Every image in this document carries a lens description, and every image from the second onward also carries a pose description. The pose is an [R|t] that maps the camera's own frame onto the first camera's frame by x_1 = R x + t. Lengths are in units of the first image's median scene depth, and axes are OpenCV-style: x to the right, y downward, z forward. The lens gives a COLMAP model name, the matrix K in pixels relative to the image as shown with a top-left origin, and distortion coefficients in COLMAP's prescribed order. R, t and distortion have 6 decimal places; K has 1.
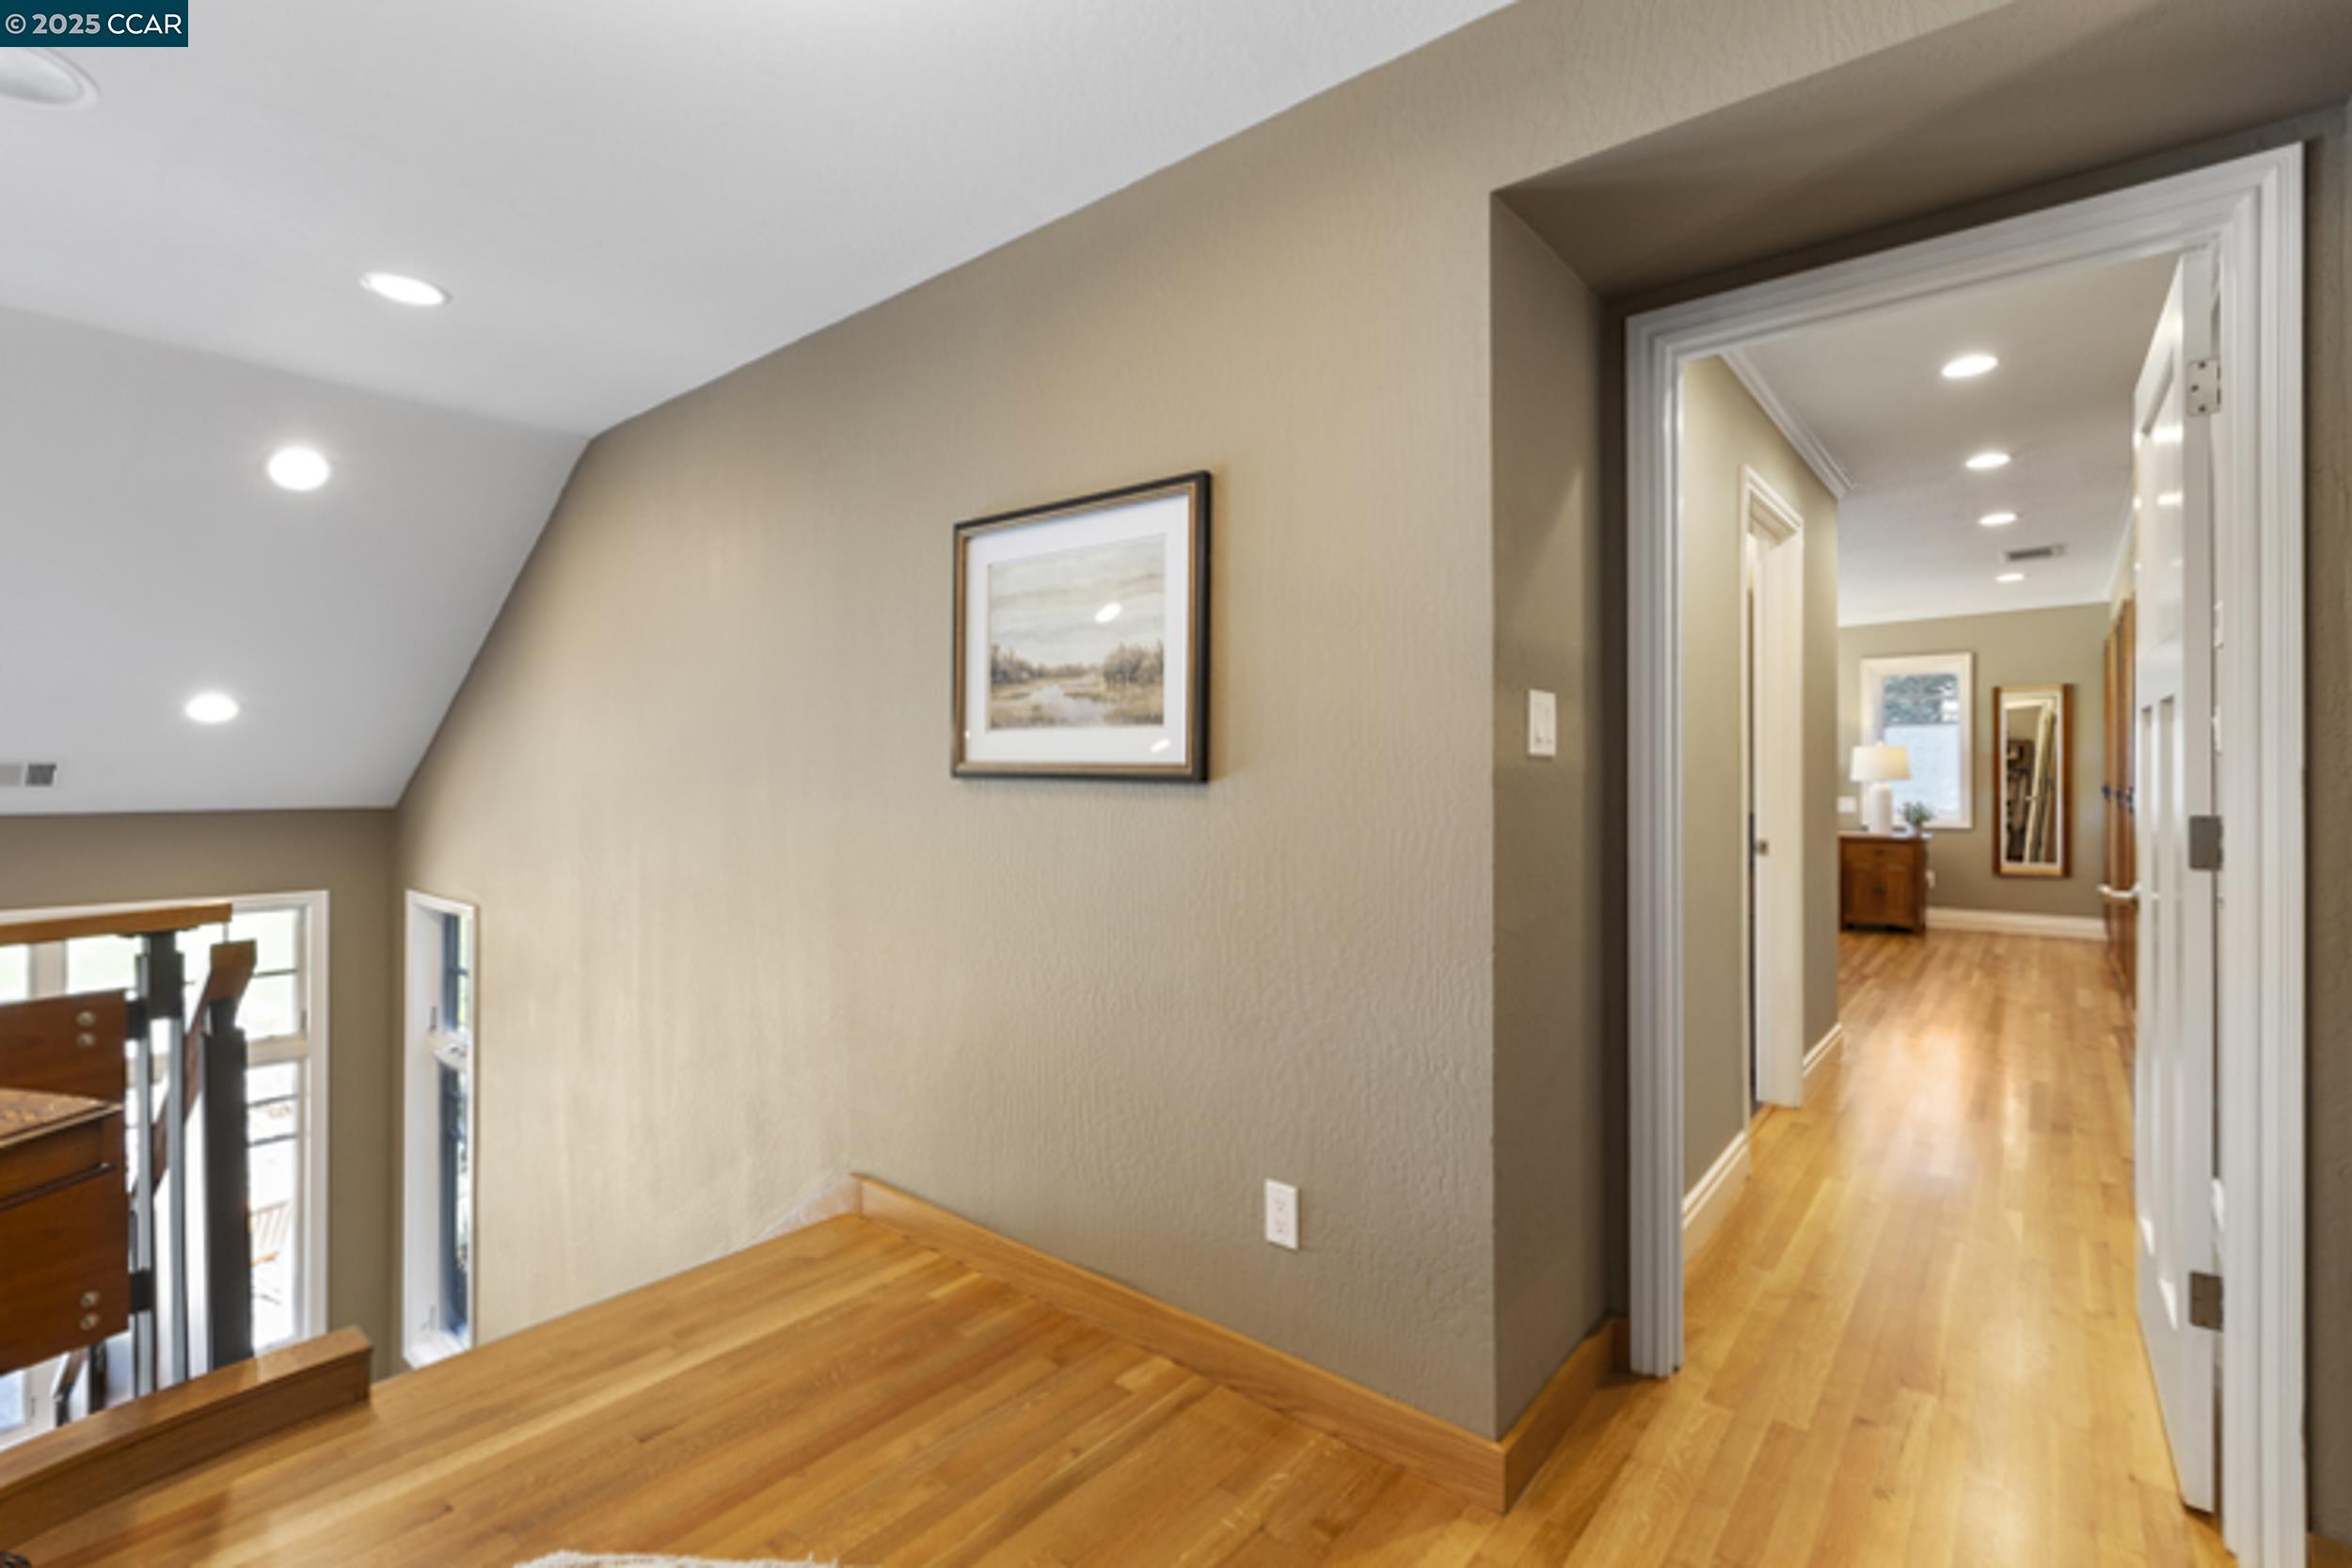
lens RADIAL K [[1058.0, 0, 1173.8], [0, 1058.0, 783.5], [0, 0, 1]] dist [0.015381, -0.010411]
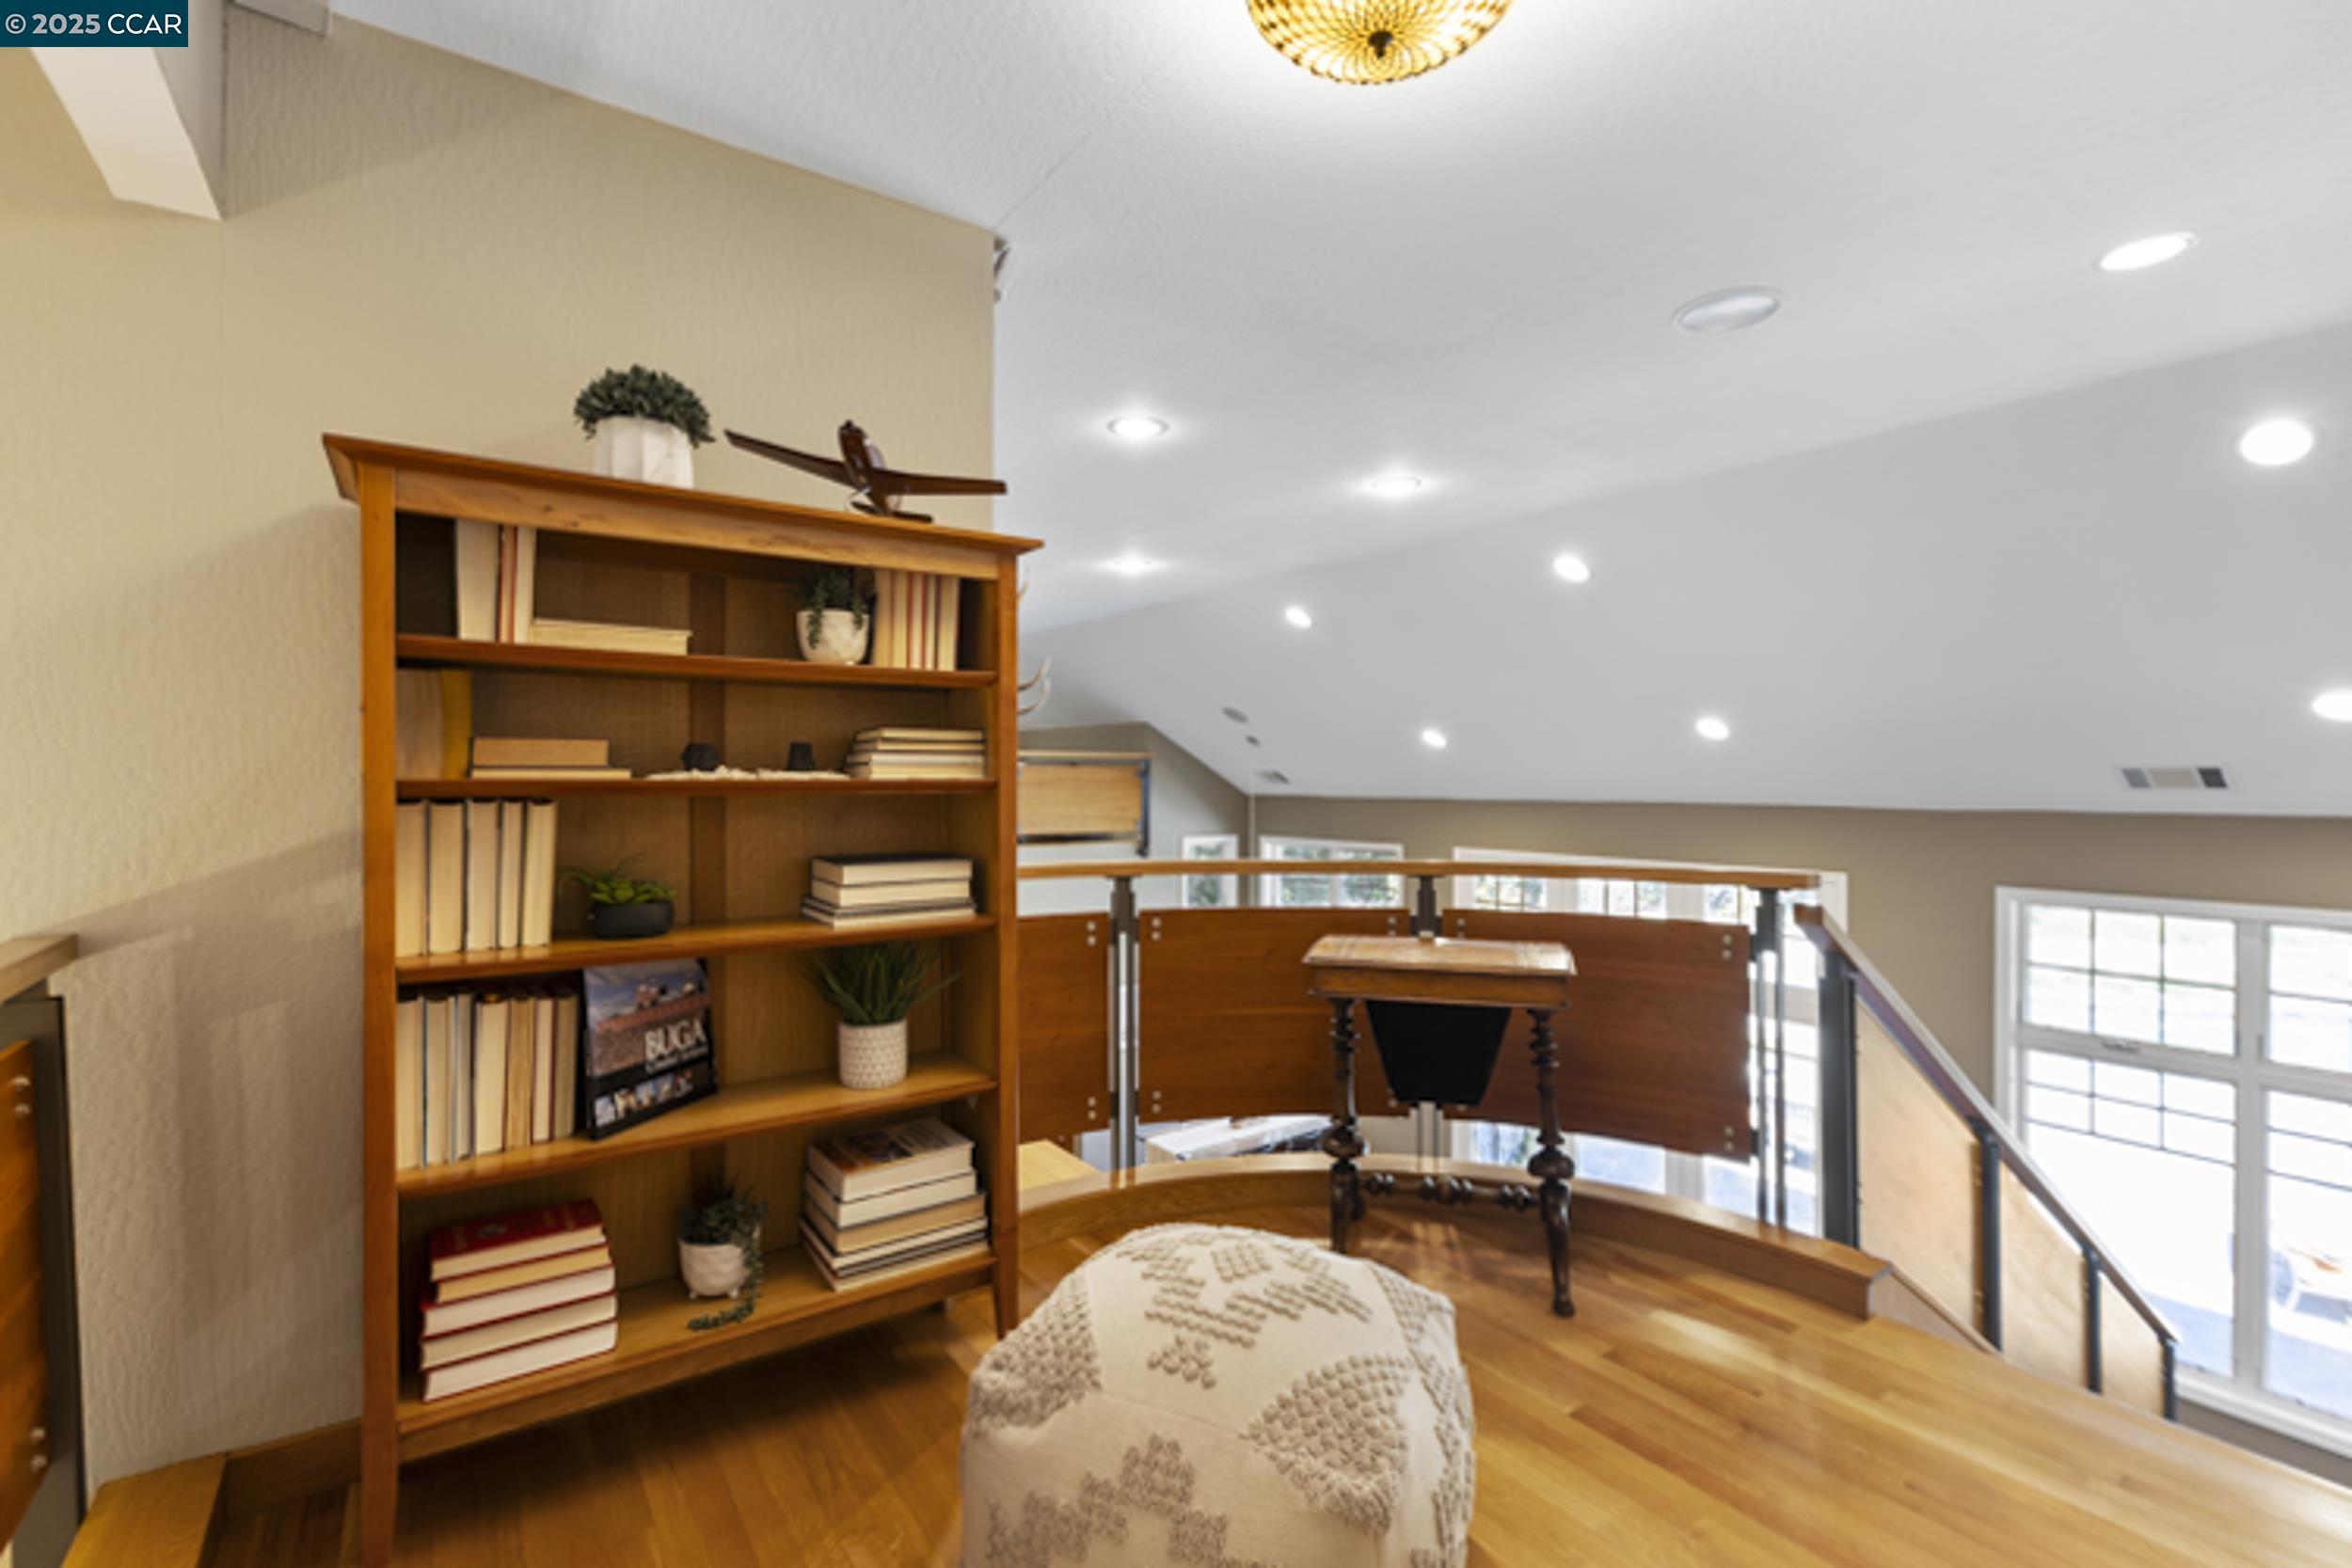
lens RADIAL K [[1058.0, 0, 1173.8], [0, 1058.0, 783.5], [0, 0, 1]] dist [0.015381, -0.010411]
pose [[-0.279800, 0.000080, -0.960058, 0.588397], [-0.007211, 0.999972, 0.002185, 0.005552], [0.960031, 0.007535, -0.279792, 0.651552]]
